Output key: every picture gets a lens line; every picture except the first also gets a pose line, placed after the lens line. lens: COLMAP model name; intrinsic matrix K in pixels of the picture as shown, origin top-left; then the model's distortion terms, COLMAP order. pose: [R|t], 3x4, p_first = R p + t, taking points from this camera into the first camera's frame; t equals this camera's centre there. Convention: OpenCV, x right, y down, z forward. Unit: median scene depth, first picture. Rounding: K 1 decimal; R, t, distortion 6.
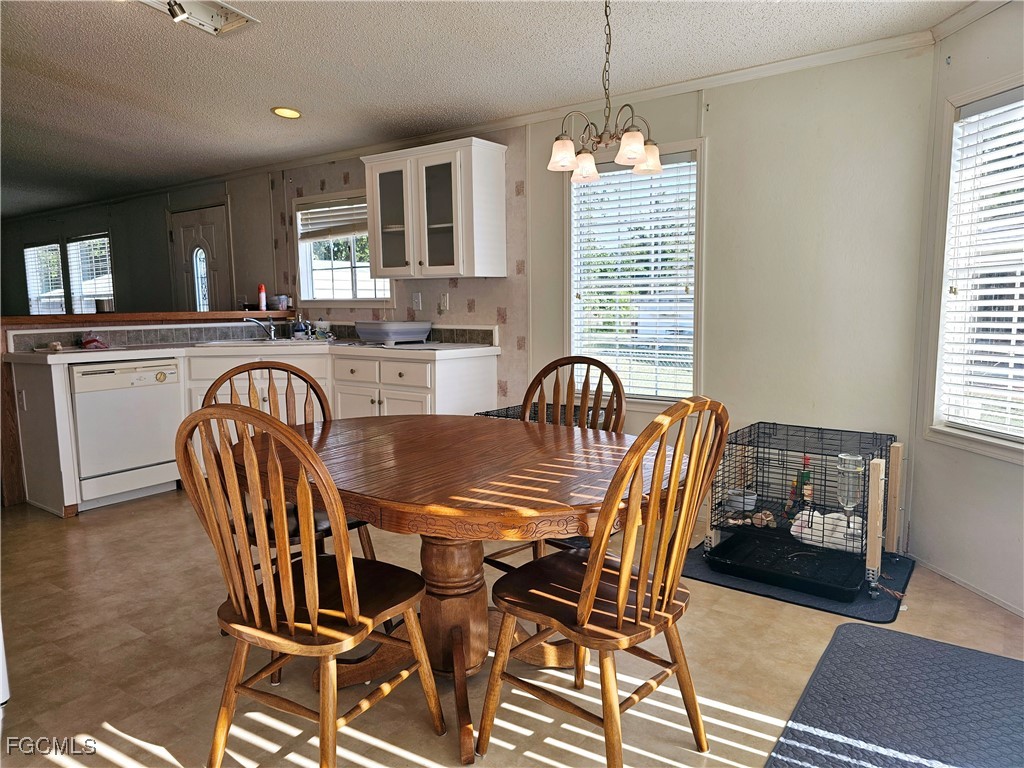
lens RADIAL K [[688.1, 0, 510.9], [0, 688.1, 385.0], [0, 0, 1]] dist [0.042374, -0.036062]
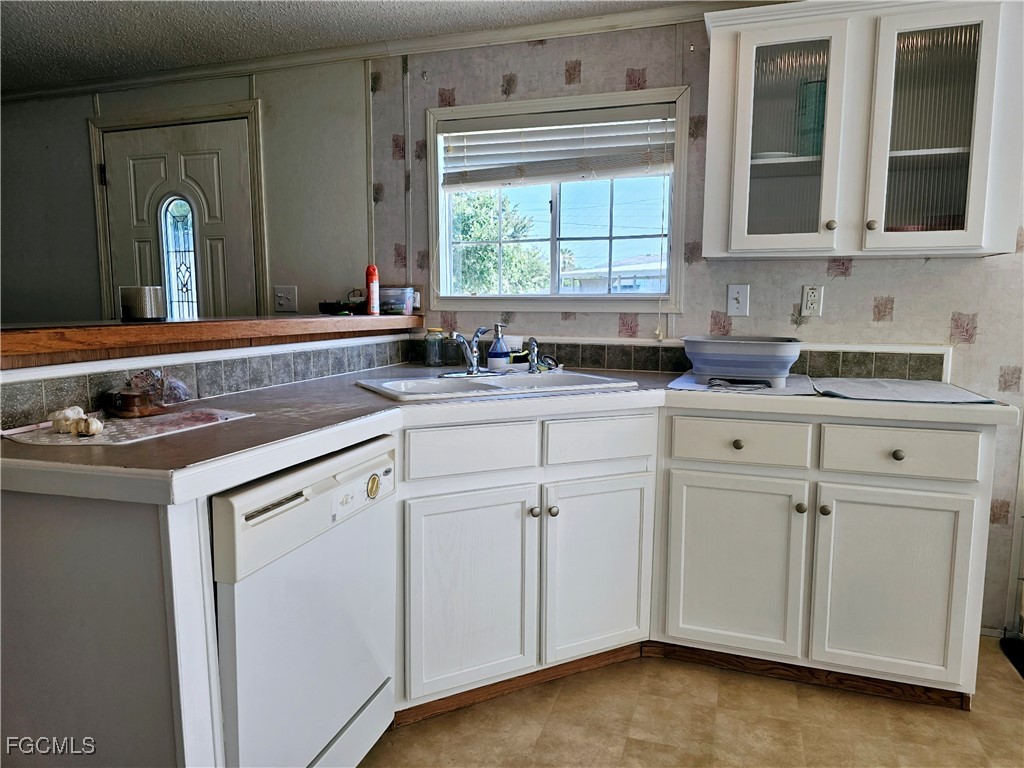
lens RADIAL K [[688.1, 0, 511.4], [0, 688.1, 378.4], [0, 0, 1]] dist [0.042374, -0.036062]
pose [[0.952325, -0.021257, 0.304345, -0.422991], [0.024728, 0.999666, -0.007555, -0.052673], [-0.304082, 0.014720, 0.952532, 0.467092]]
